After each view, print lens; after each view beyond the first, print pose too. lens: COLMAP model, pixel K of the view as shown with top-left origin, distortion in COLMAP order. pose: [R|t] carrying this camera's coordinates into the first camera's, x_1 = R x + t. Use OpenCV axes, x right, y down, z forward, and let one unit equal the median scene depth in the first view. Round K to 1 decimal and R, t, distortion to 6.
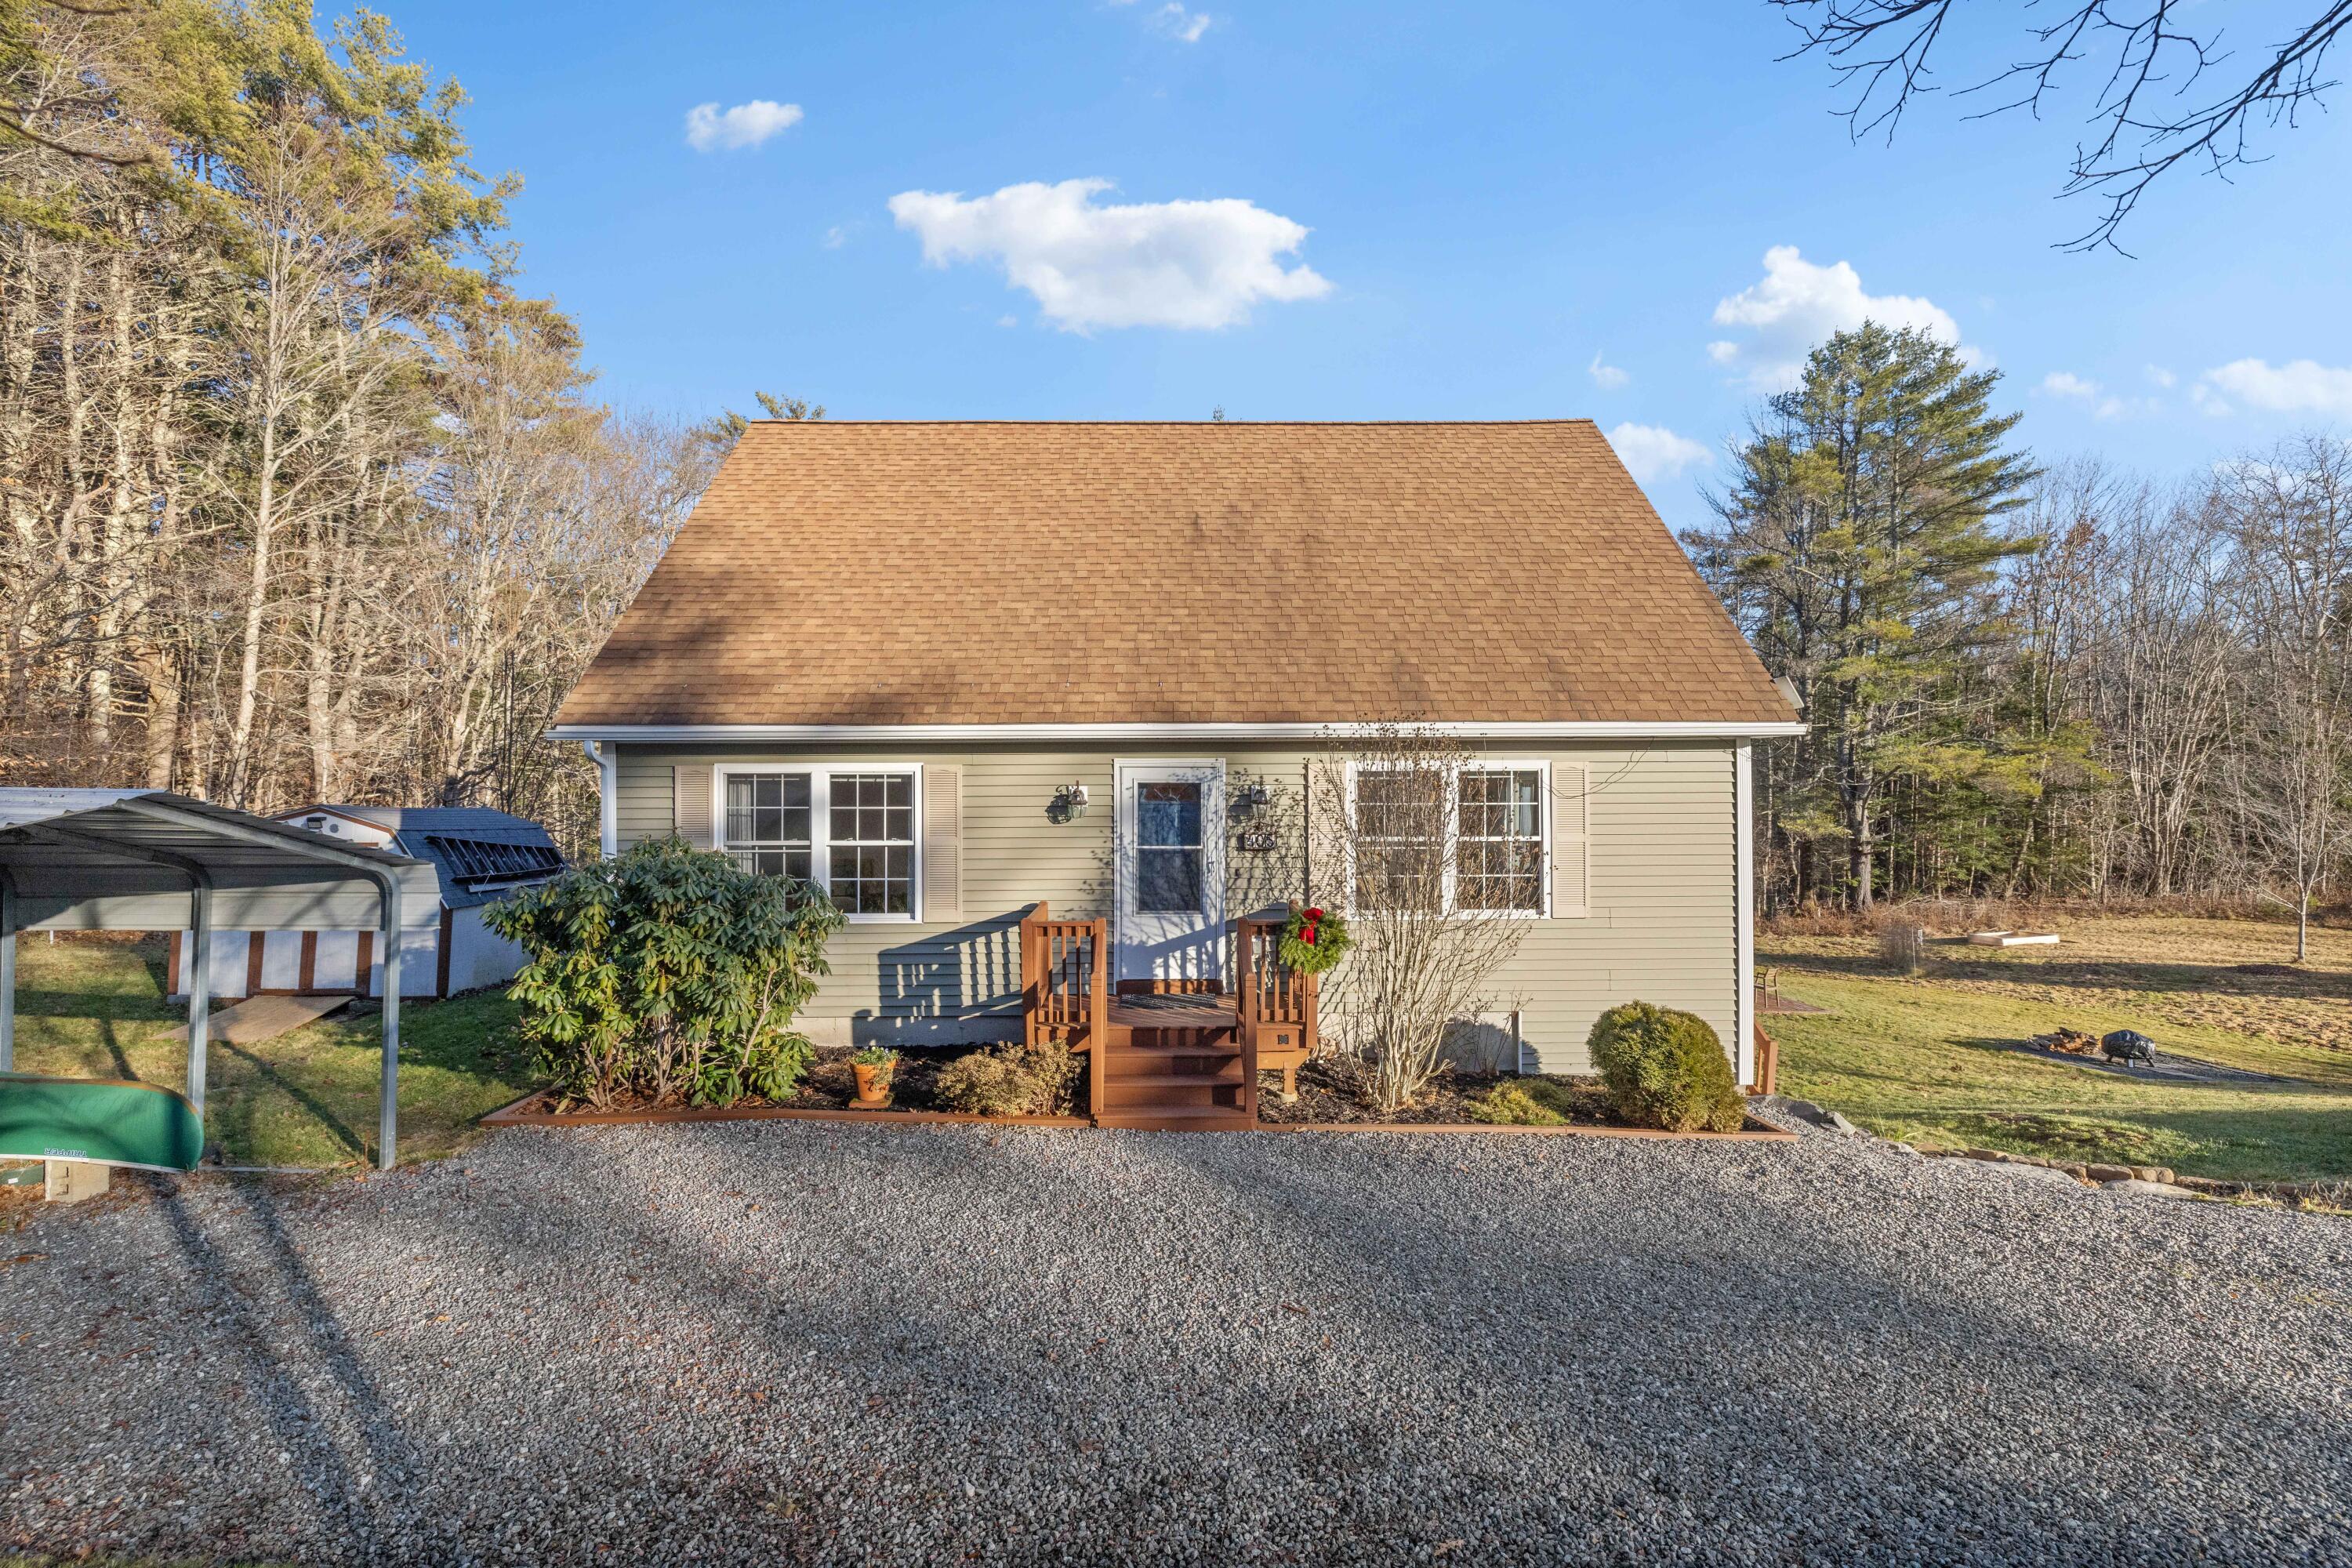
lens RADIAL K [[1000.0, 0, 1173.1], [0, 1000.0, 782.5], [0, 0, 1]] dist [-0.001002, 0.000444]
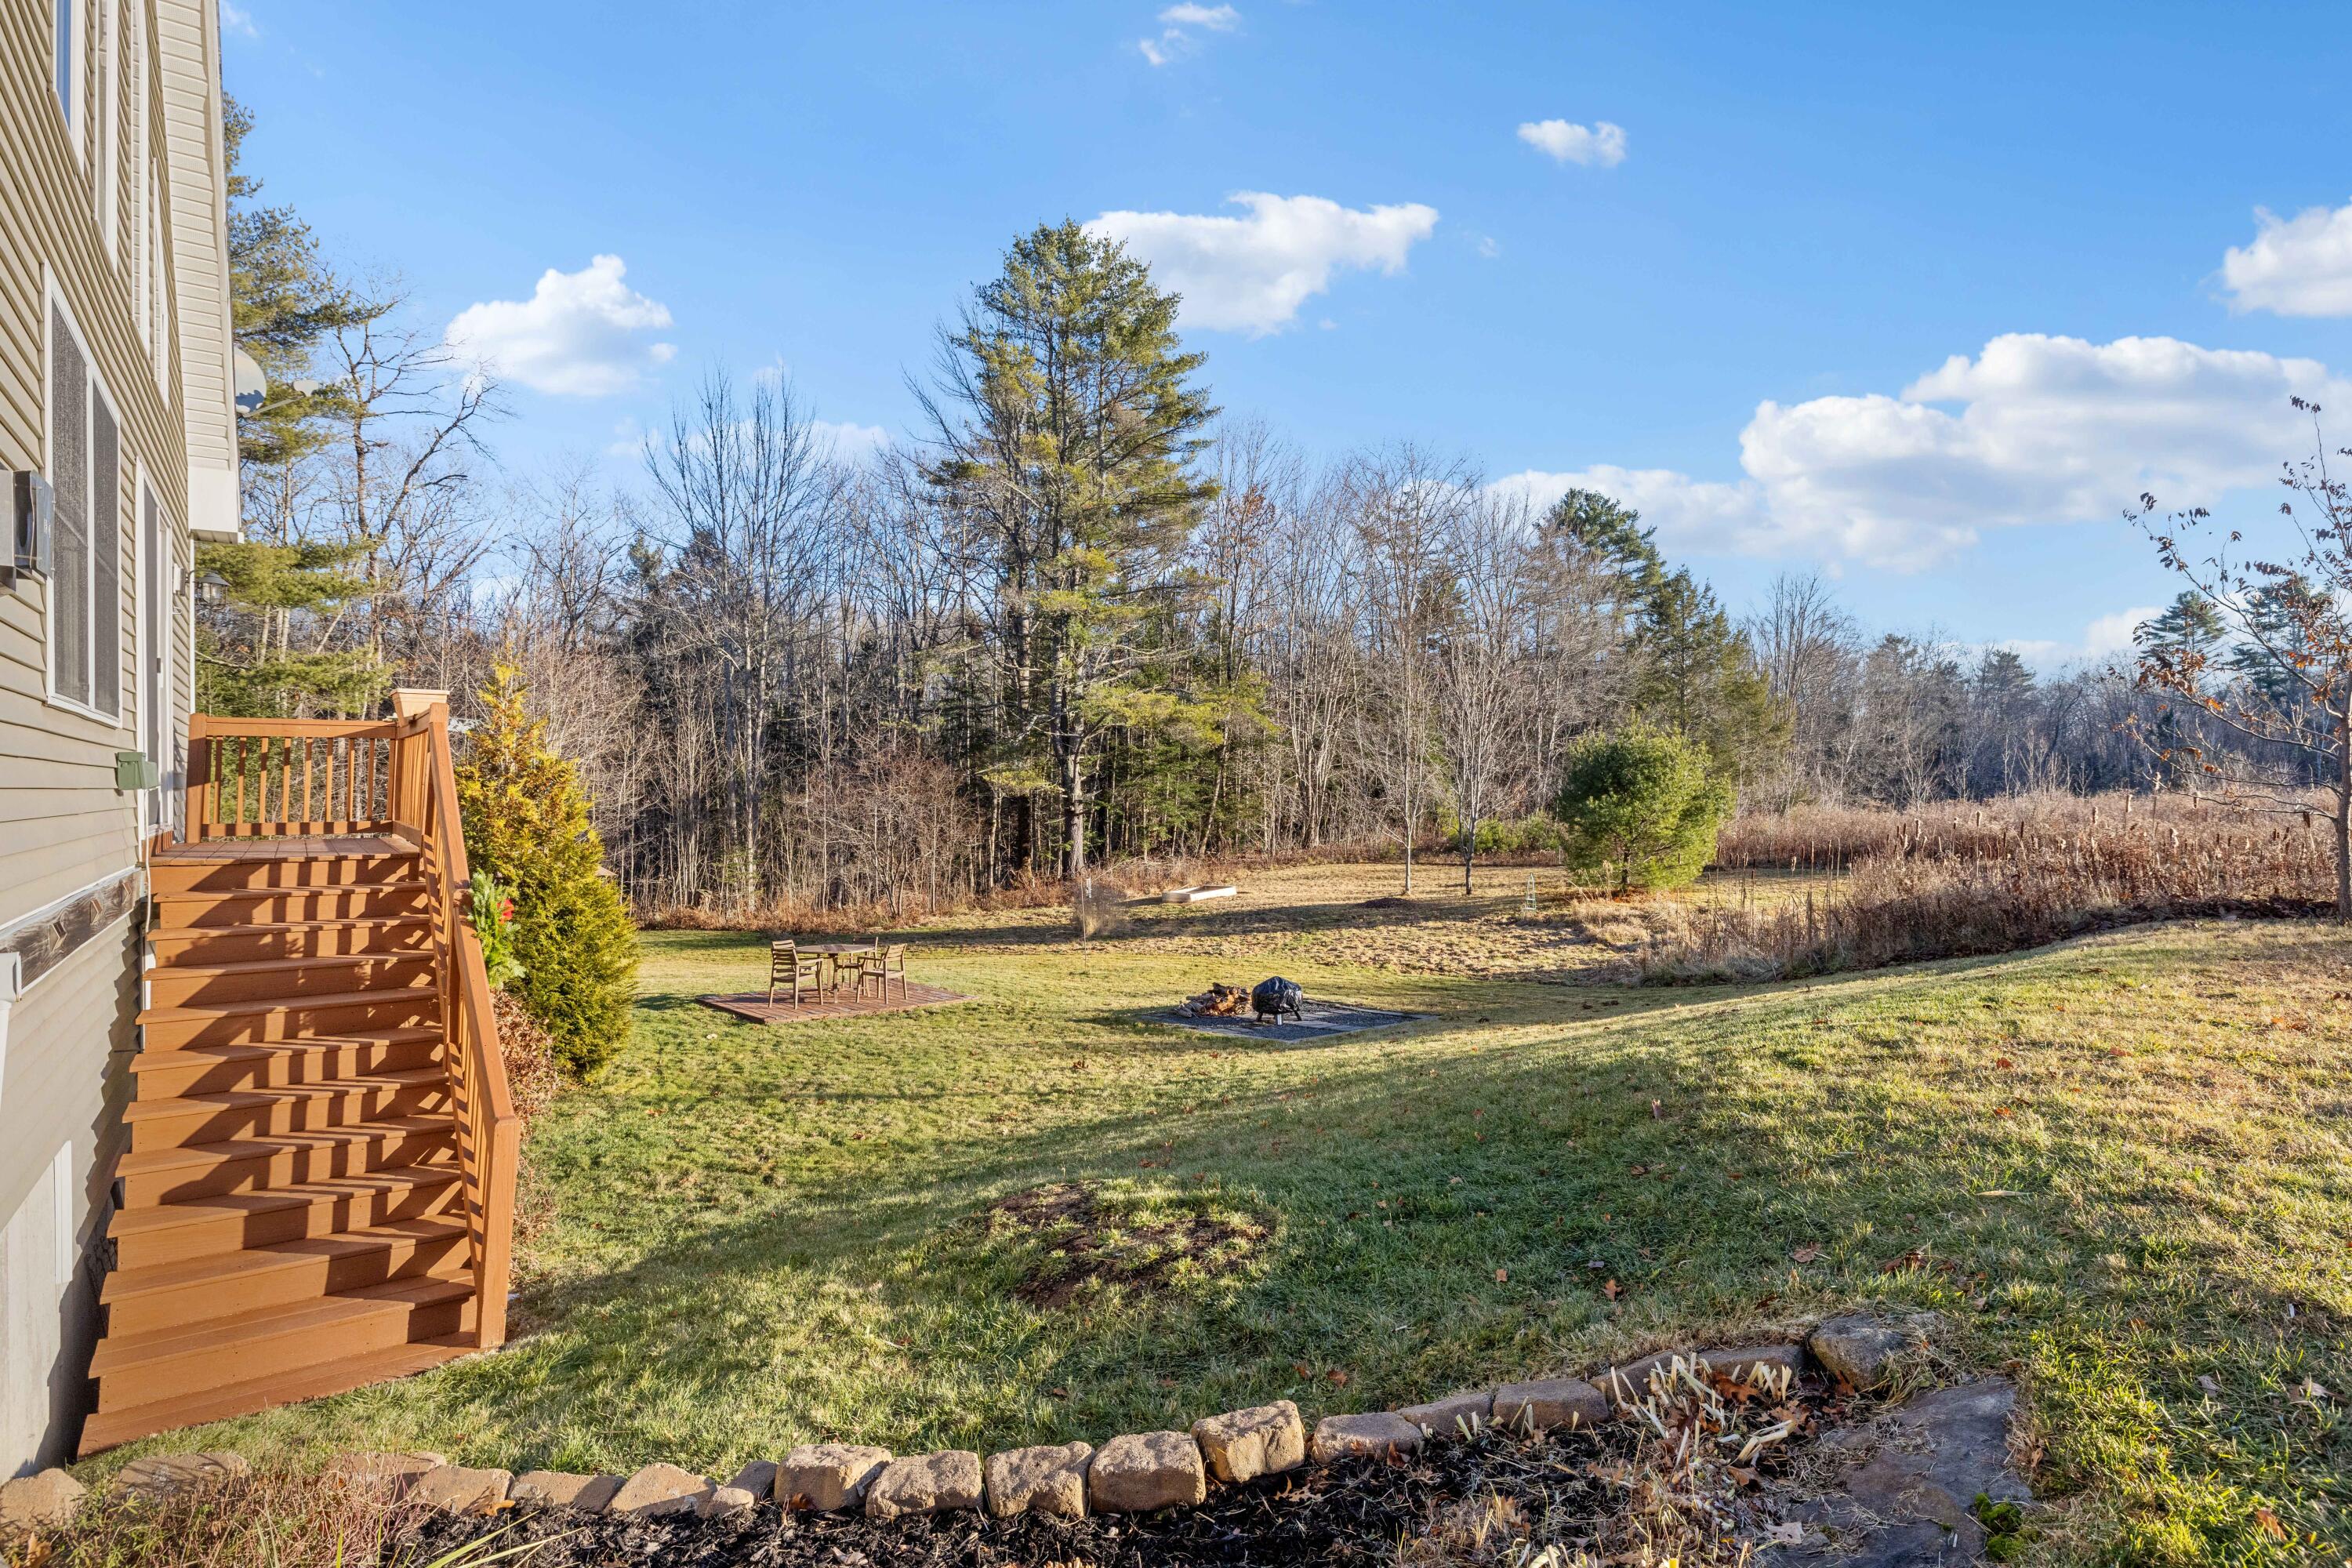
lens RADIAL K [[1108.7, 0, 1179.9], [0, 1108.7, 789.9], [0, 0, 1]] dist [-0.018178, 0.000553]
pose [[0.791197, -0.008016, 0.611509, 0.660889], [0.001894, 0.999941, 0.010657, 0.166388], [-0.611558, -0.007273, 0.791166, 0.653666]]
